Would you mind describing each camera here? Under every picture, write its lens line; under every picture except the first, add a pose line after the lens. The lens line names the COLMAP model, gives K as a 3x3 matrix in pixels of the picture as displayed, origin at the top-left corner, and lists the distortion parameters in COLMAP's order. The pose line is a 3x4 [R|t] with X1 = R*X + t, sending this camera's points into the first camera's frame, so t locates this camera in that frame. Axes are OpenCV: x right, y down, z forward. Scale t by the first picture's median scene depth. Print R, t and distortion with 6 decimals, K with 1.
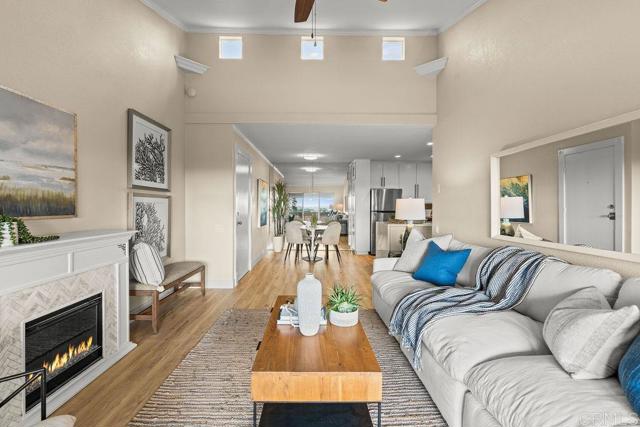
lens RADIAL K [[293.2, 0, 315.3], [0, 293.2, 209.0], [0, 0, 1]] dist [-0.000917, 0.000618]
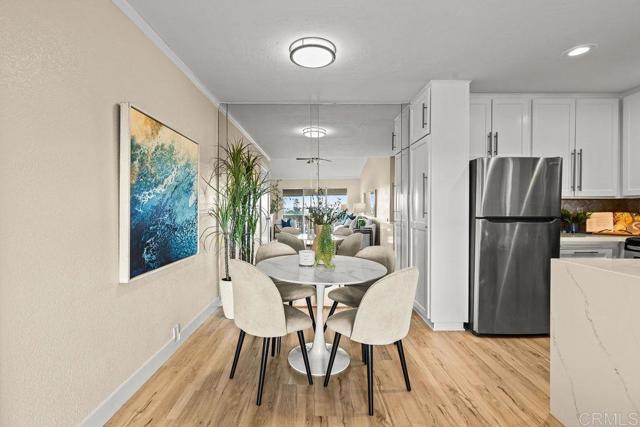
lens RADIAL K [[293.2, 0, 315.3], [0, 293.2, 209.0], [0, 0, 1]] dist [-0.000917, 0.000618]
pose [[0.999875, -0.001040, -0.015792, -0.014391], [0.001000, 0.999996, -0.002573, -0.009309], [0.015794, 0.002557, 0.999872, 1.474662]]
